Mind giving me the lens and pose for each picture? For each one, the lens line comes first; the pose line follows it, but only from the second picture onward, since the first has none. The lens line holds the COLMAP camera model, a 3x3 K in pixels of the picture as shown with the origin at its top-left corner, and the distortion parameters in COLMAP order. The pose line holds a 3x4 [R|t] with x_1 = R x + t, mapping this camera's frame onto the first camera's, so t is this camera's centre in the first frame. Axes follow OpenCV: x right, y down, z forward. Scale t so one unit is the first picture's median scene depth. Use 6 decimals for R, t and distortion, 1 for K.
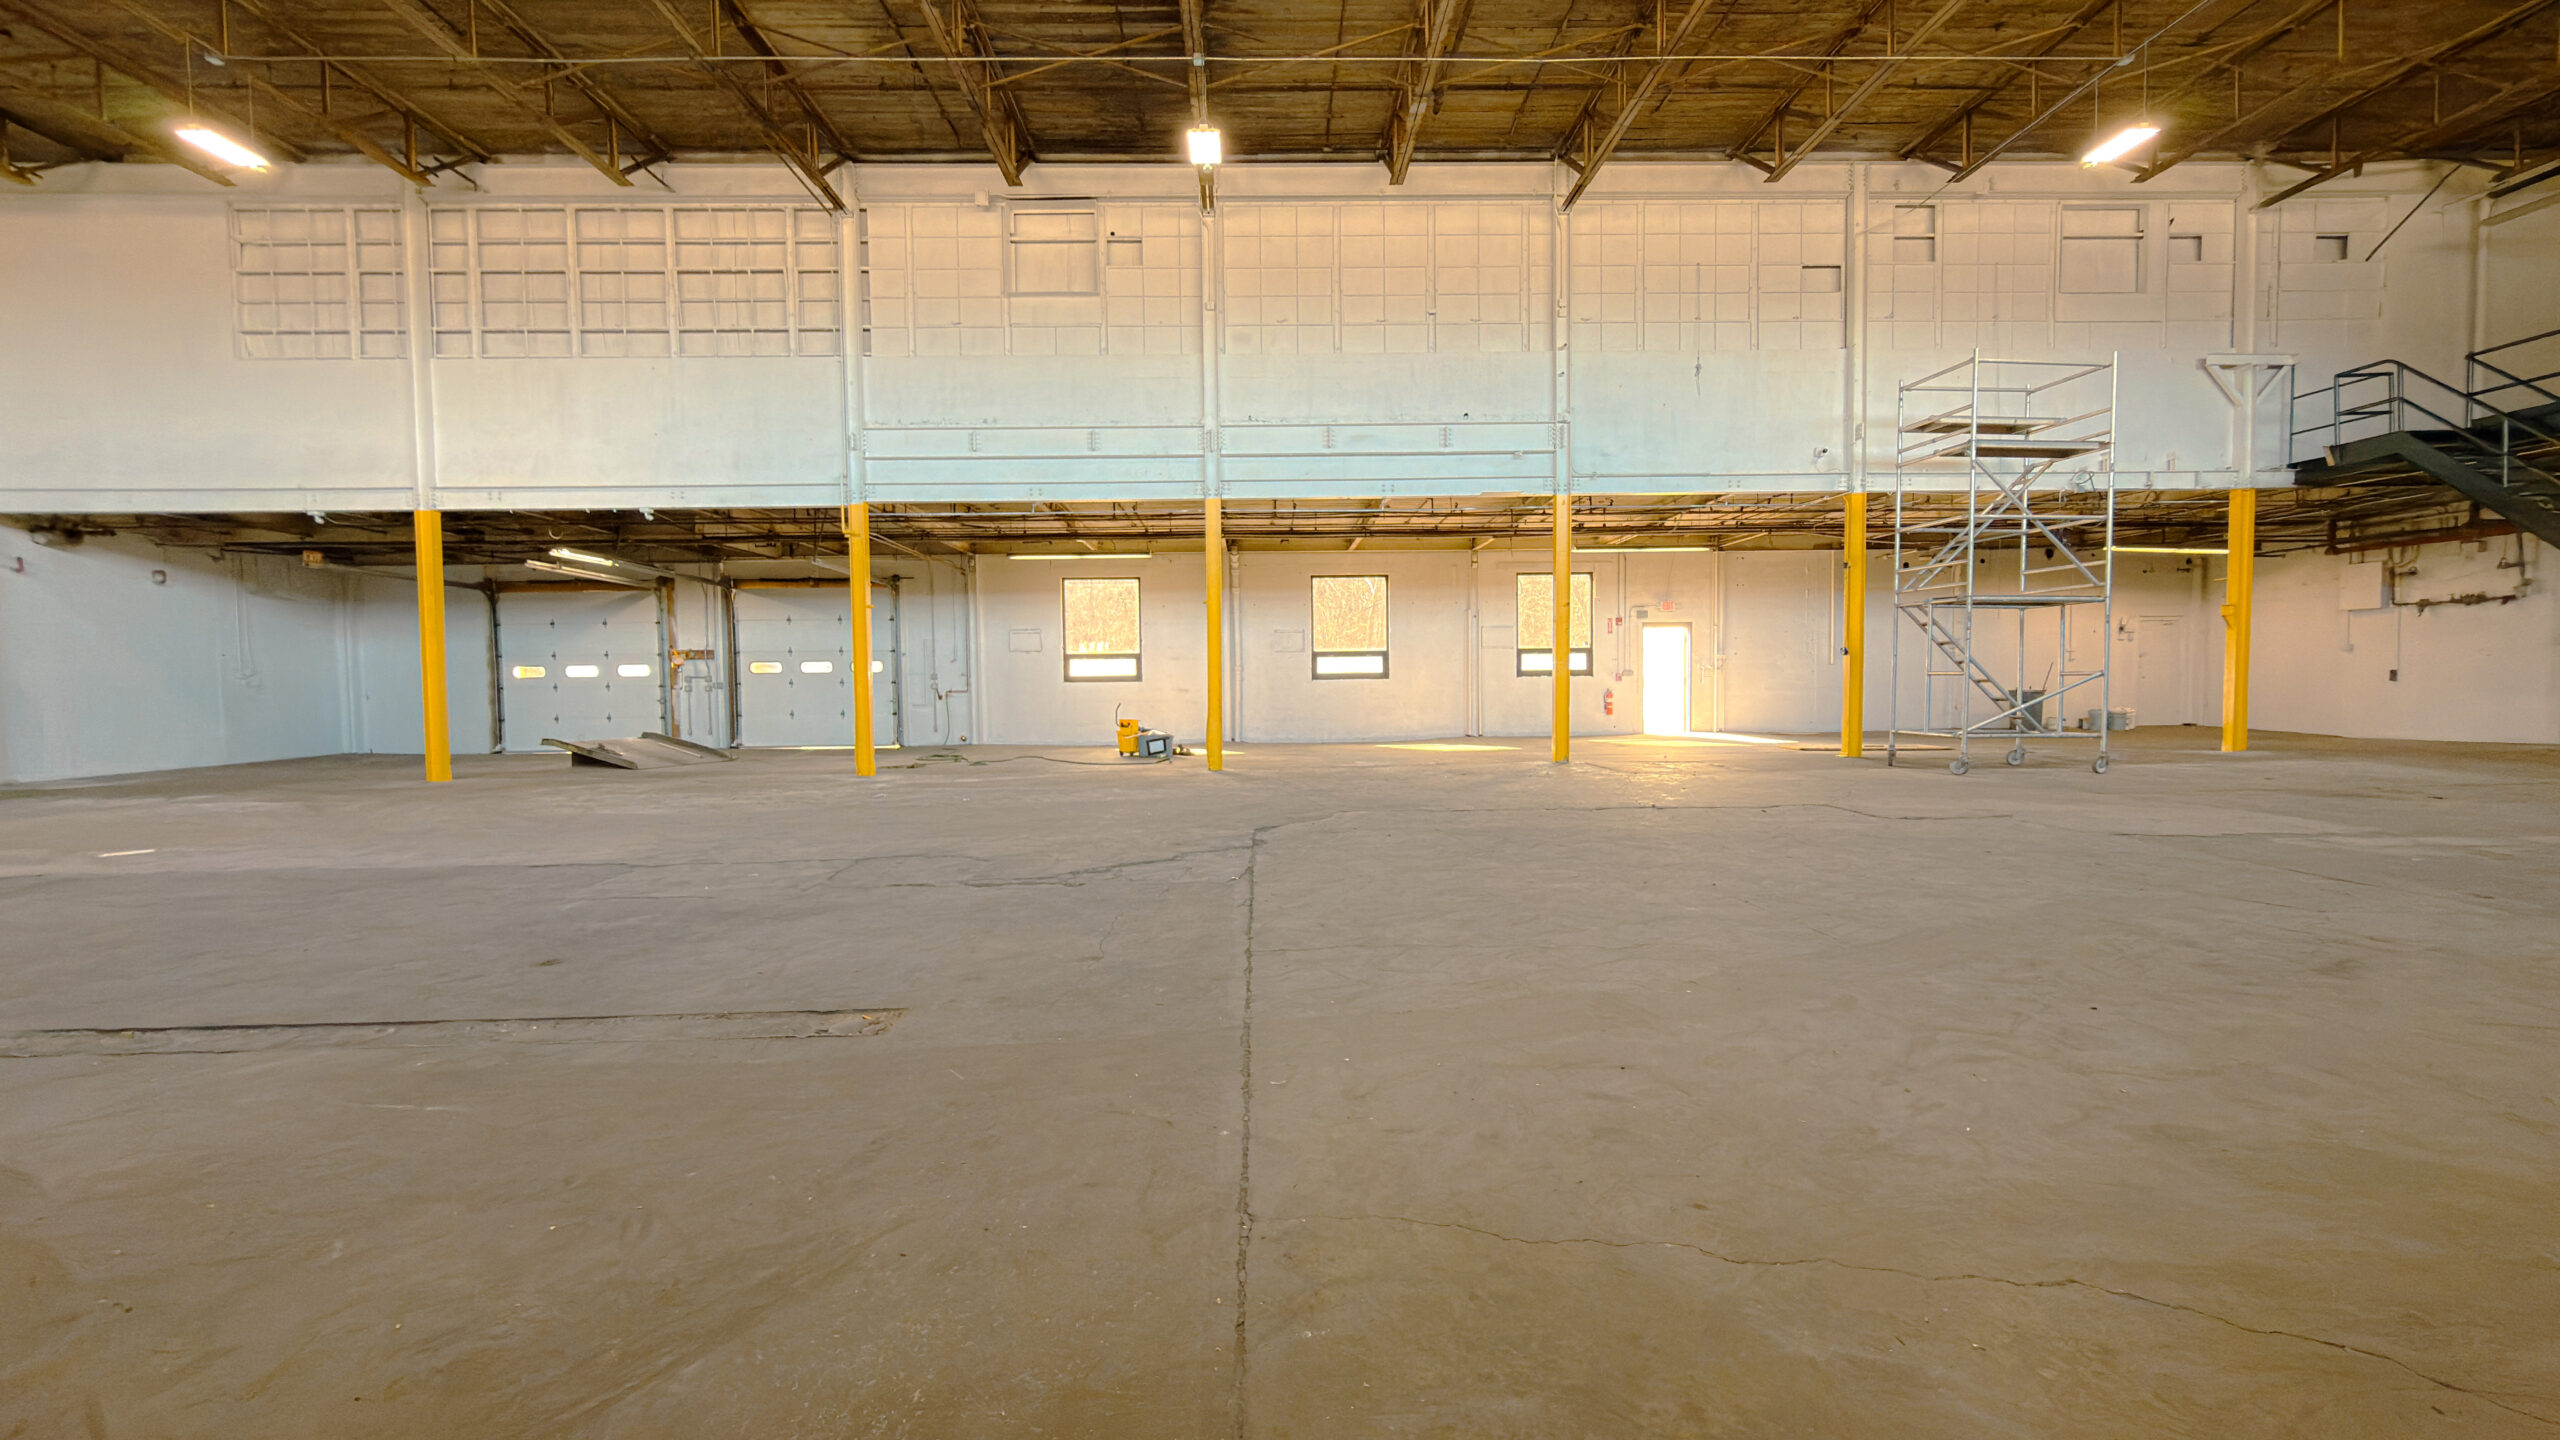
lens RADIAL K [[1023.0, 0, 1261.6], [0, 1023.0, 729.3], [0, 0, 1]] dist [0.004201, 0.000164]
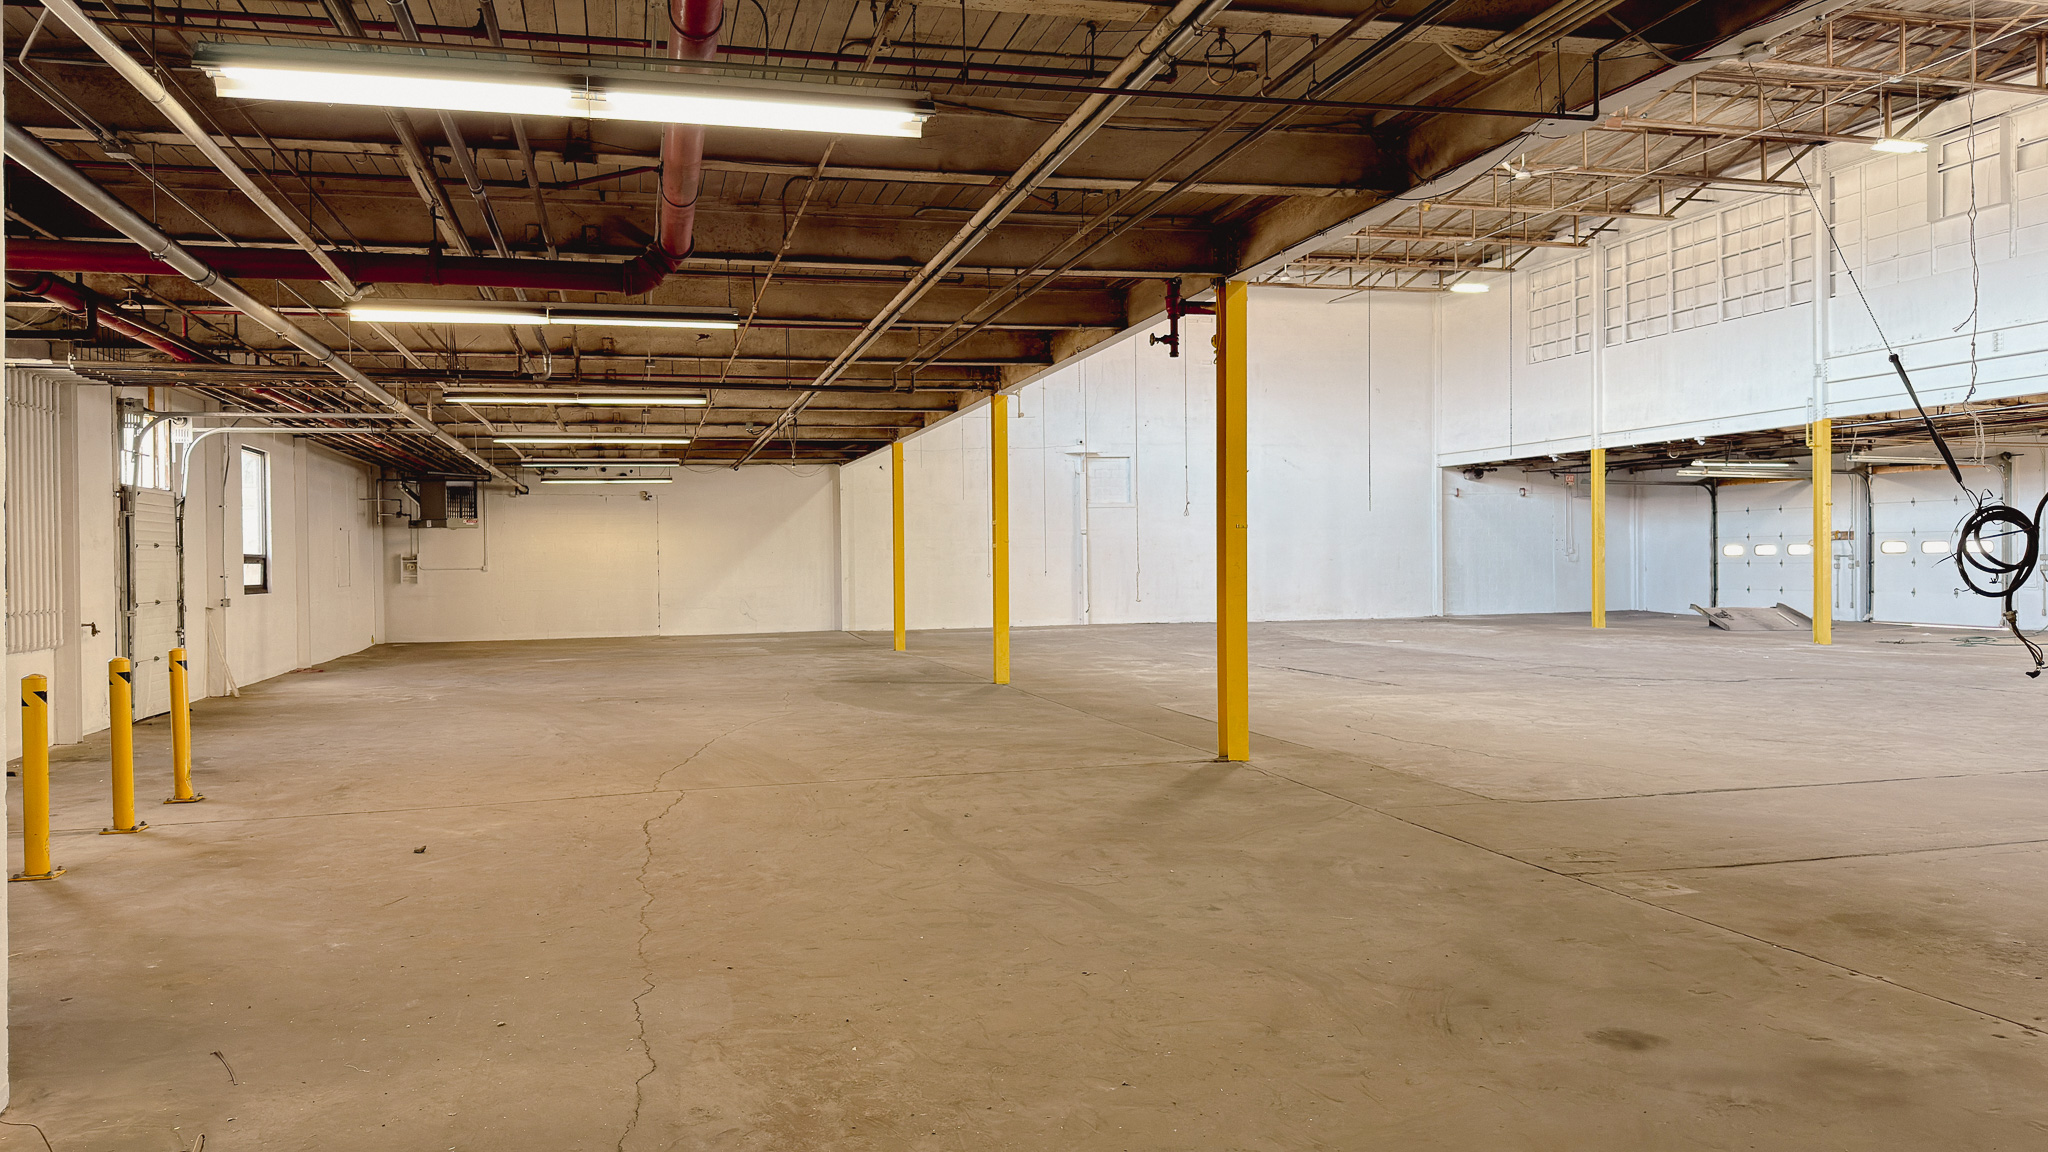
lens RADIAL K [[1469.4, 0, 1022.7], [0, 1469.4, 572.6], [0, 0, 1]] dist [0.000429, 0.000179]
pose [[0.236895, 0.021284, -0.971302, 0.787487], [-0.040480, 0.999108, 0.012020, -0.015938], [0.970692, 0.036471, 0.237545, -0.238167]]
